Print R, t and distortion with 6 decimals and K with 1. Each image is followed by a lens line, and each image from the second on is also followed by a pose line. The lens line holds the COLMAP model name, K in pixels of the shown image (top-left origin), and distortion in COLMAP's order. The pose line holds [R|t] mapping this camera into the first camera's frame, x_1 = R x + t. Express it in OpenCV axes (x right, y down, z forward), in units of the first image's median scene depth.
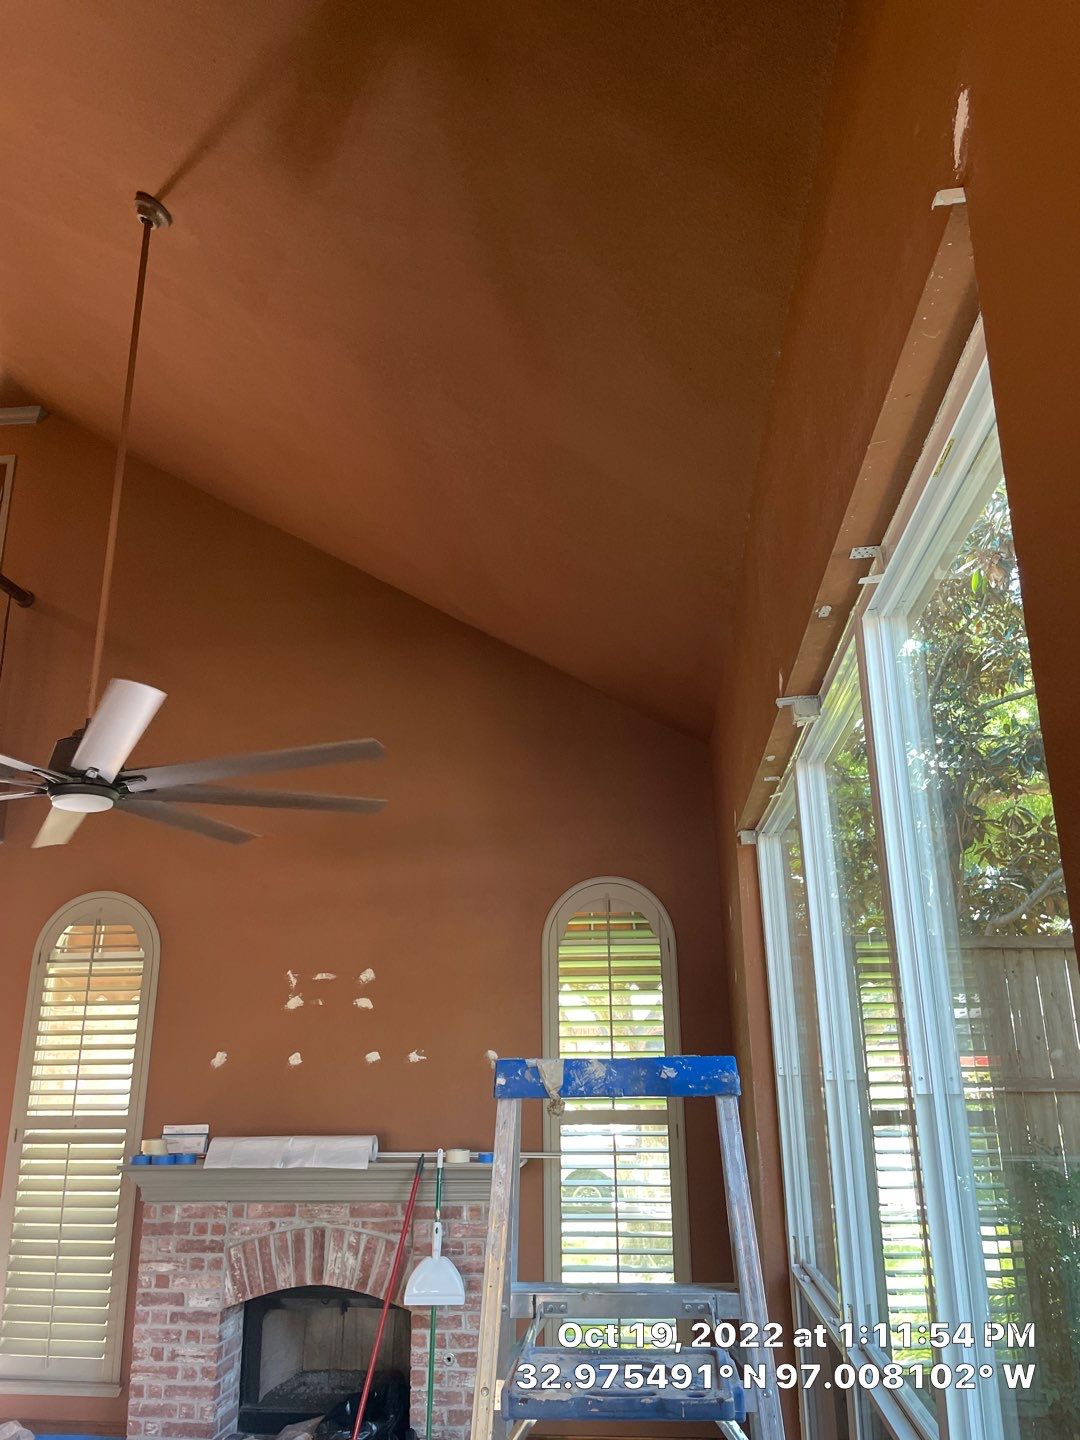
lens RADIAL K [[1091.8, 0, 549.2], [0, 1091.8, 721.1], [0, 0, 1]] dist [0.092182, -0.121420]
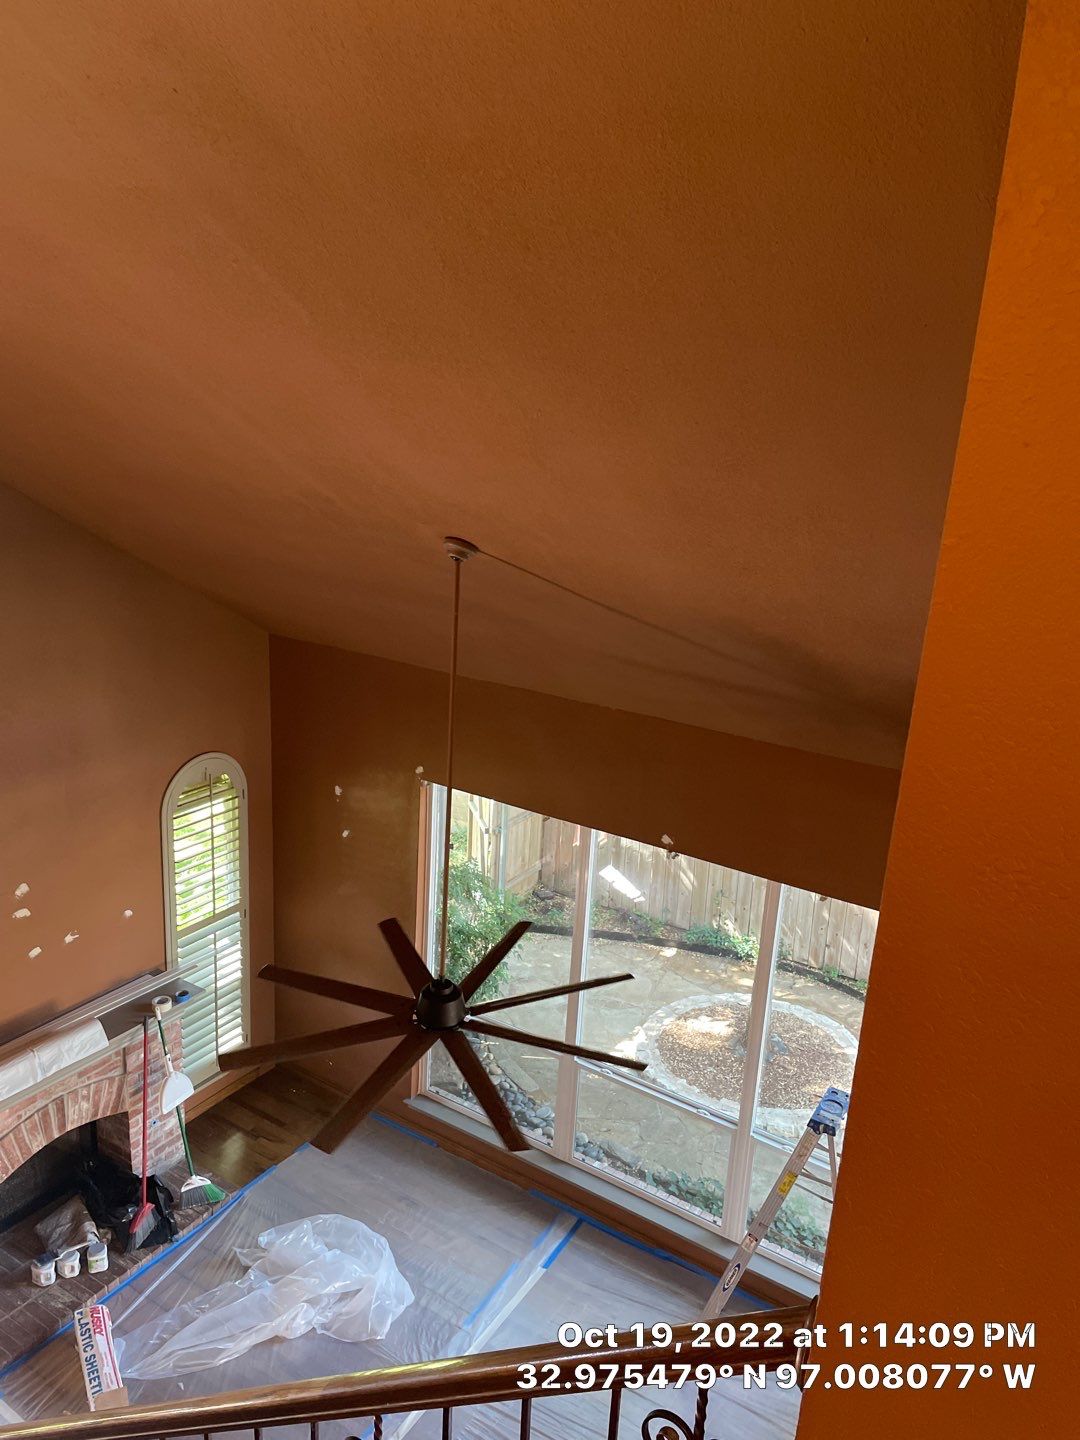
lens RADIAL K [[1091.8, 0, 549.2], [0, 1091.8, 721.1], [0, 0, 1]] dist [0.092182, -0.121420]
pose [[0.444152, -0.221078, 0.868248, -0.922096], [-0.323399, 0.864187, 0.385479, -0.536805], [-0.835549, -0.452002, 0.312333, 0.353633]]
